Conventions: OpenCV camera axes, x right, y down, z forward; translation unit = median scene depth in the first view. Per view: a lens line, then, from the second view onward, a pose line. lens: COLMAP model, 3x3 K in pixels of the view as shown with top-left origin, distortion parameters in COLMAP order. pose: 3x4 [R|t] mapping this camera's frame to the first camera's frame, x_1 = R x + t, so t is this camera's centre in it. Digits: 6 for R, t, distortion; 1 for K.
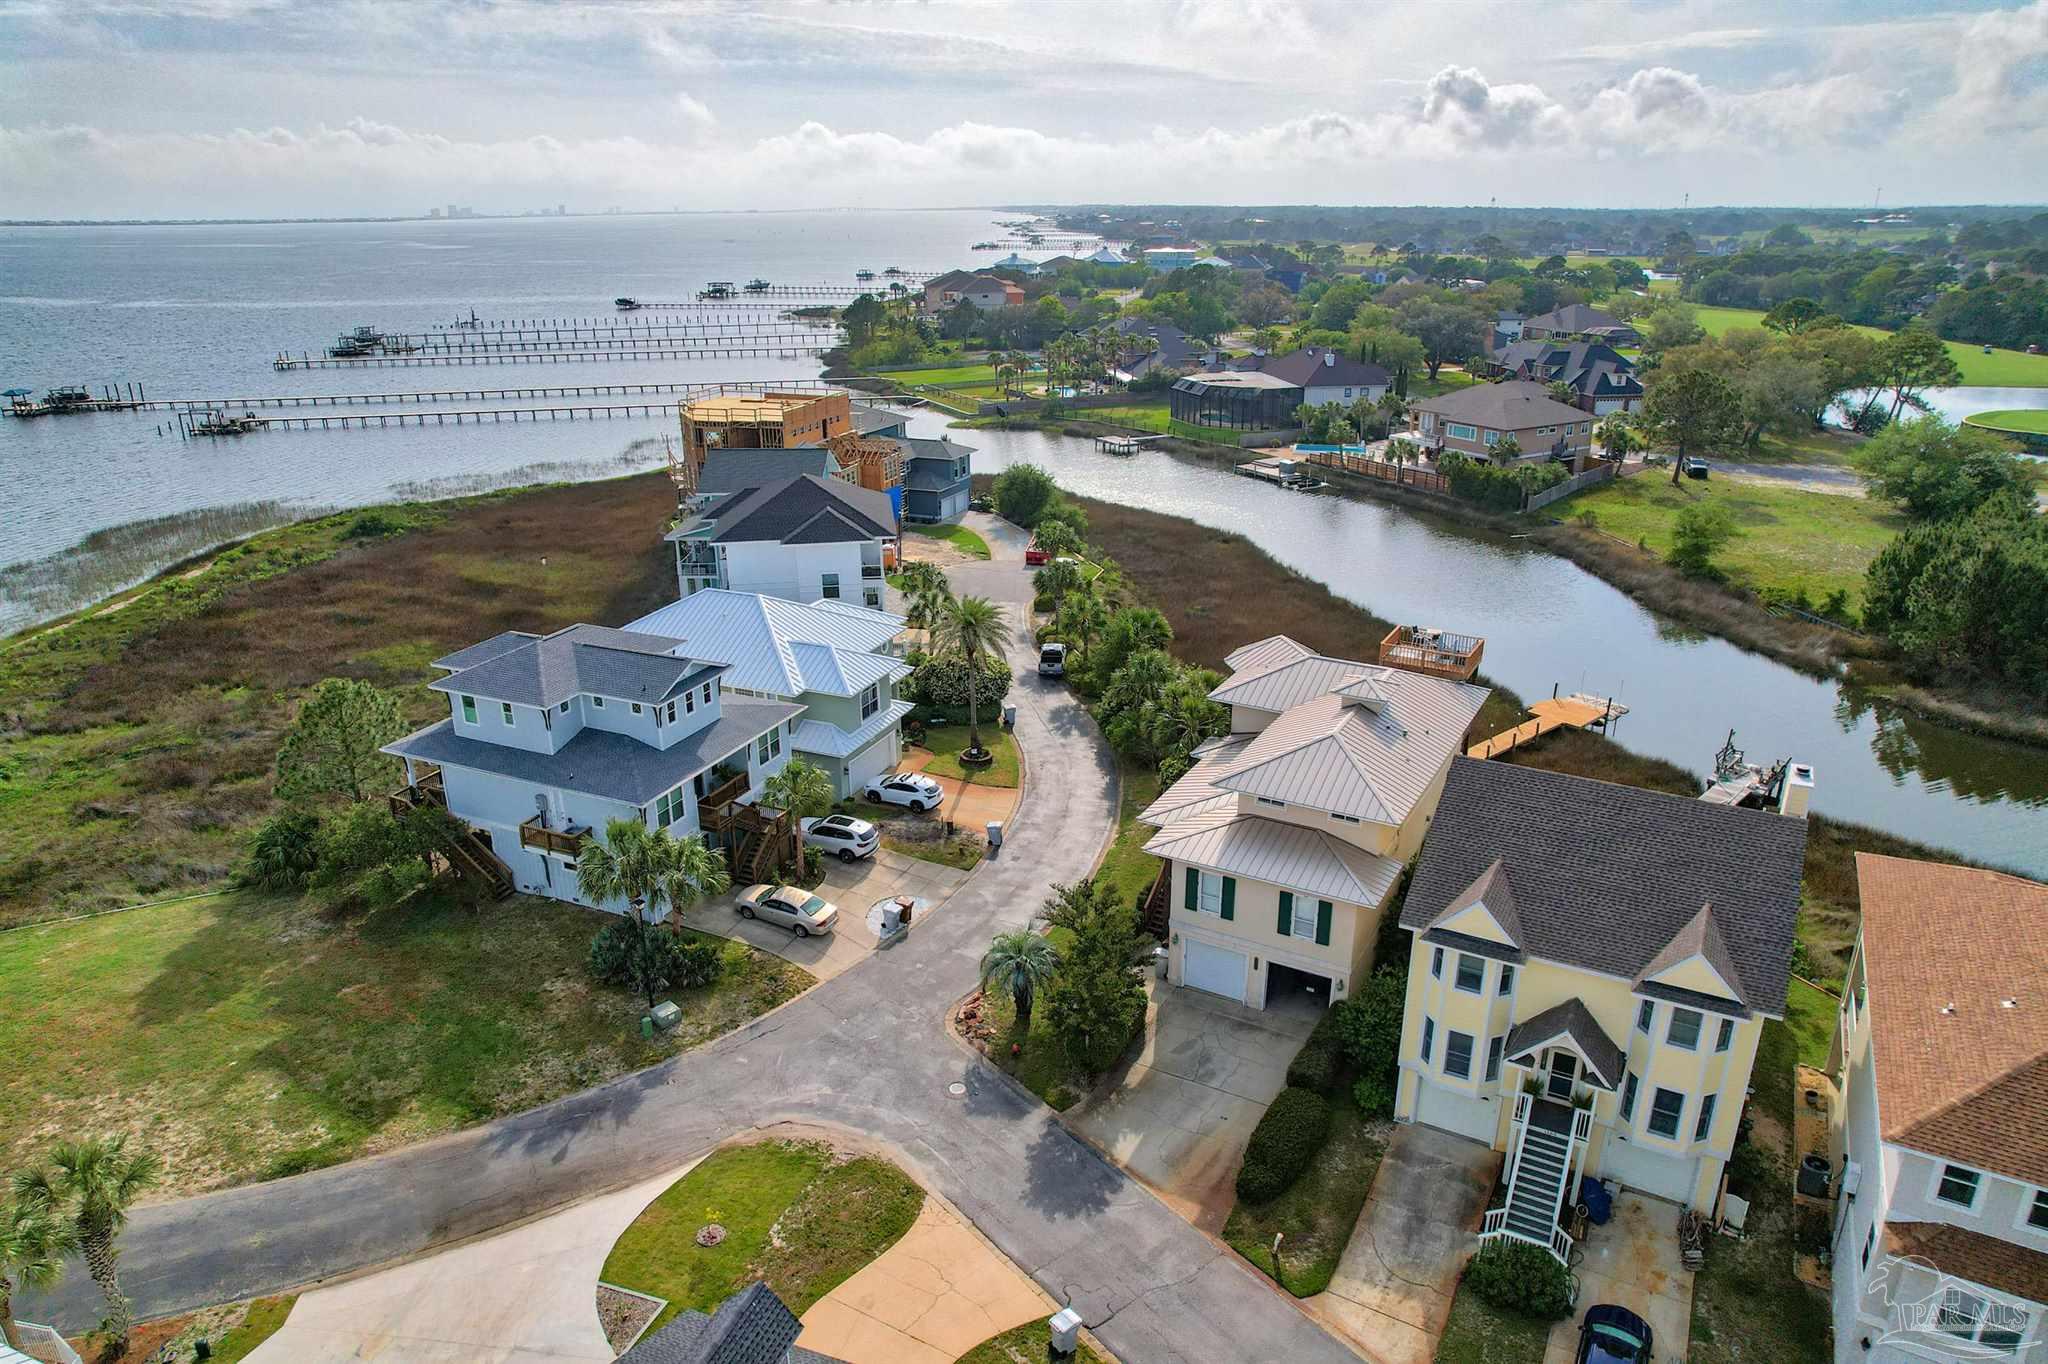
lens RADIAL K [[1308.5, 0, 1038.7], [0, 1308.5, 677.4], [0, 0, 1]] dist [-0.070611, 0.051963]
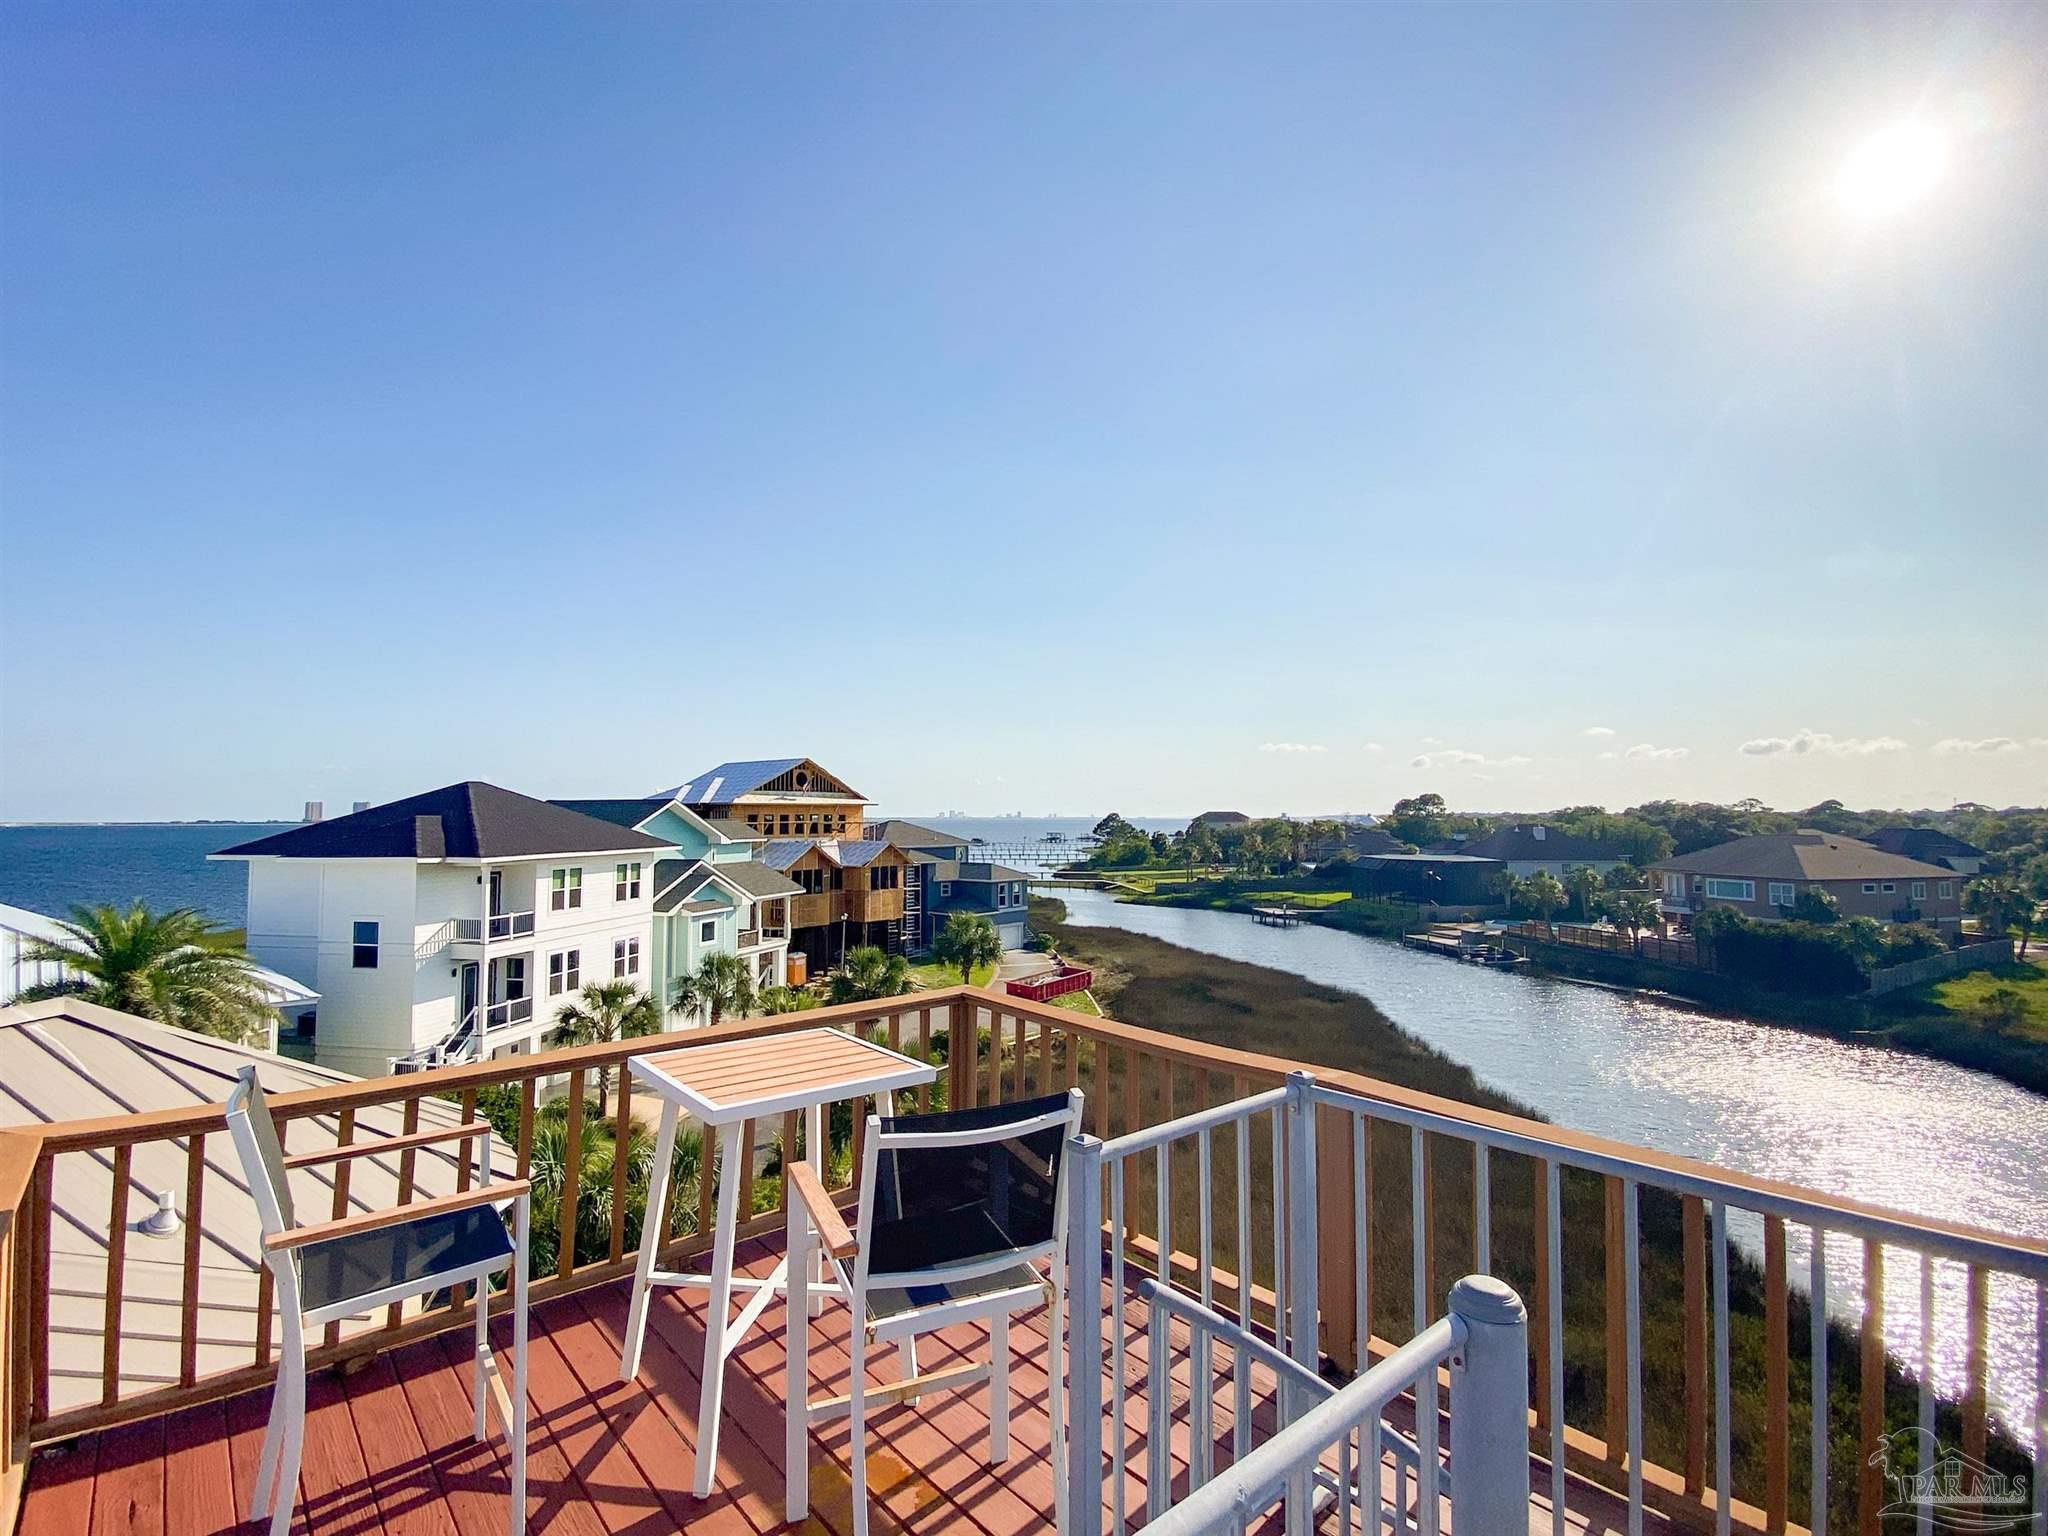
lens RADIAL K [[929.3, 0, 1010.7], [0, 929.3, 771.7], [0, 0, 1]] dist [0.011053, -0.002942]
pose [[0.939546, -0.014335, -0.342122, 0.235549], [-0.119273, 0.922853, -0.366220, -0.026410], [0.320978, 0.384886, 0.865353, 0.739202]]
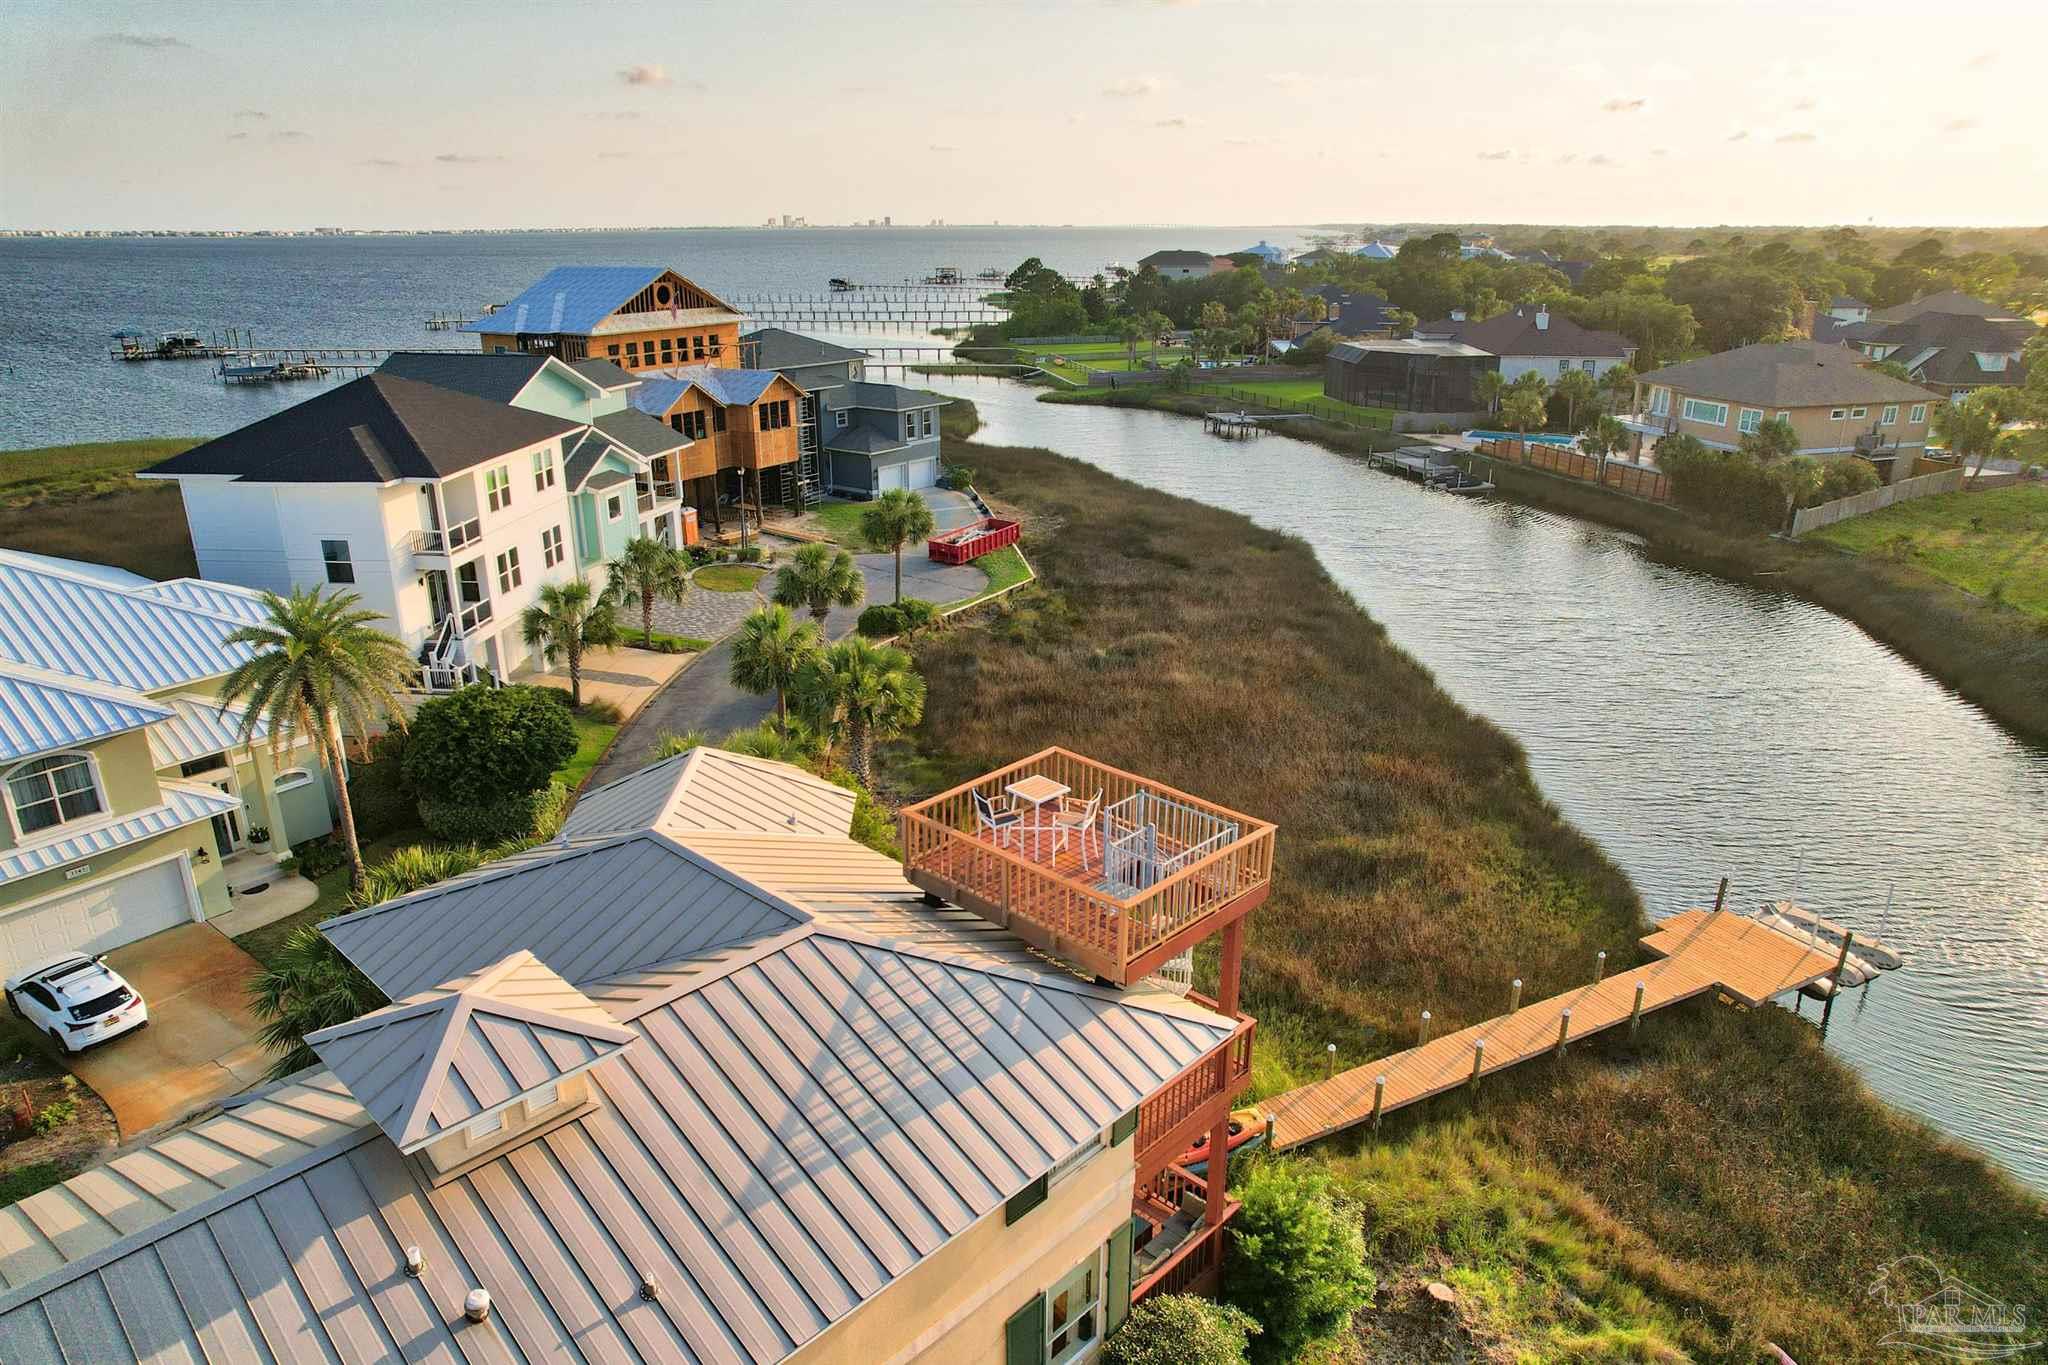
lens RADIAL K [[1308.5, 0, 1036.6], [0, 1308.5, 692.2], [0, 0, 1]] dist [-0.070611, 0.051963]
pose [[0.973158, 0.082791, -0.214731, 0.266421], [-0.083513, 0.996490, 0.005727, -0.042959], [0.214451, 0.012360, 0.976657, 0.534918]]
